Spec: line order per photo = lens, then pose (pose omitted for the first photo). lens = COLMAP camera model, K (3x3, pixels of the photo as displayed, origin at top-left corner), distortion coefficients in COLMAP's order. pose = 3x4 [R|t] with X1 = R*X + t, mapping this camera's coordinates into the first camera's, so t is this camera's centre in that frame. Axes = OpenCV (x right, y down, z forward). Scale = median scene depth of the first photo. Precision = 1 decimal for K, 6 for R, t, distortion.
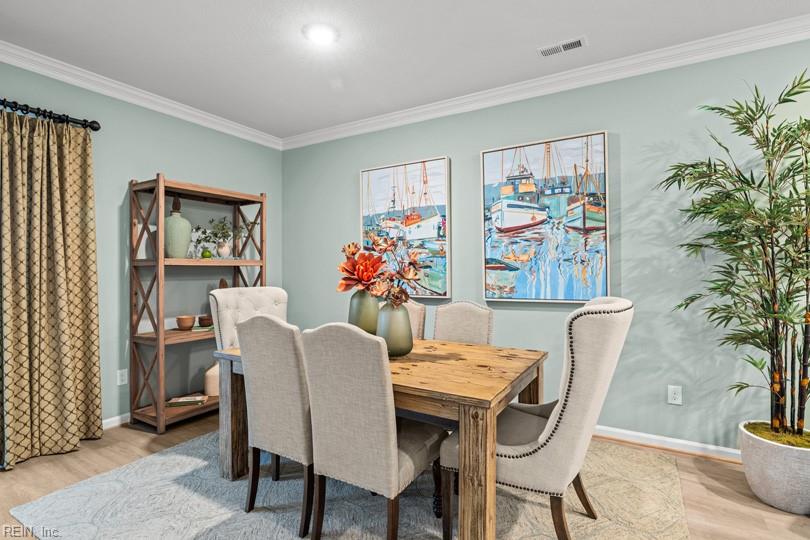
lens RADIAL K [[402.3, 0, 402.6], [0, 402.3, 266.9], [0, 0, 1]] dist [0.001702, 0.000975]
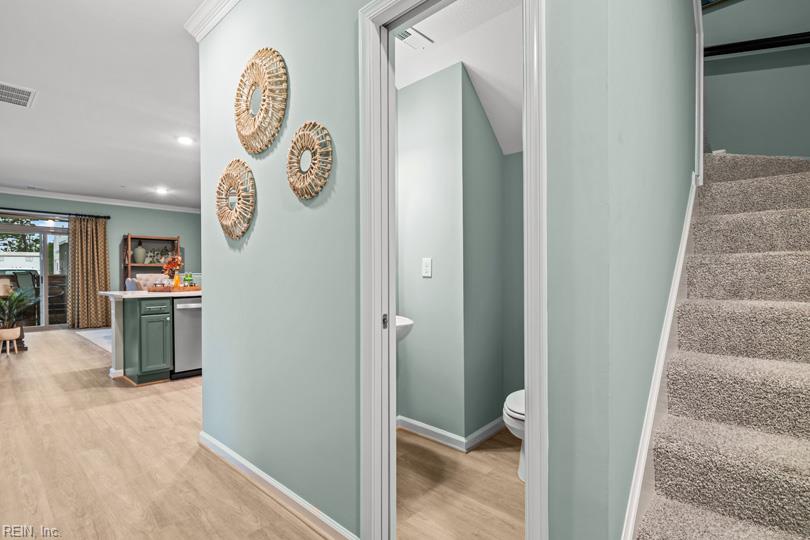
lens RADIAL K [[390.2, 0, 405.2], [0, 390.2, 279.7], [0, 0, 1]] dist [0.001342, 0.000335]
pose [[0.978625, 0.003374, -0.205623, 1.974526], [-0.000909, 0.999927, 0.012084, 0.059491], [0.205649, -0.011639, 0.978557, -1.359802]]
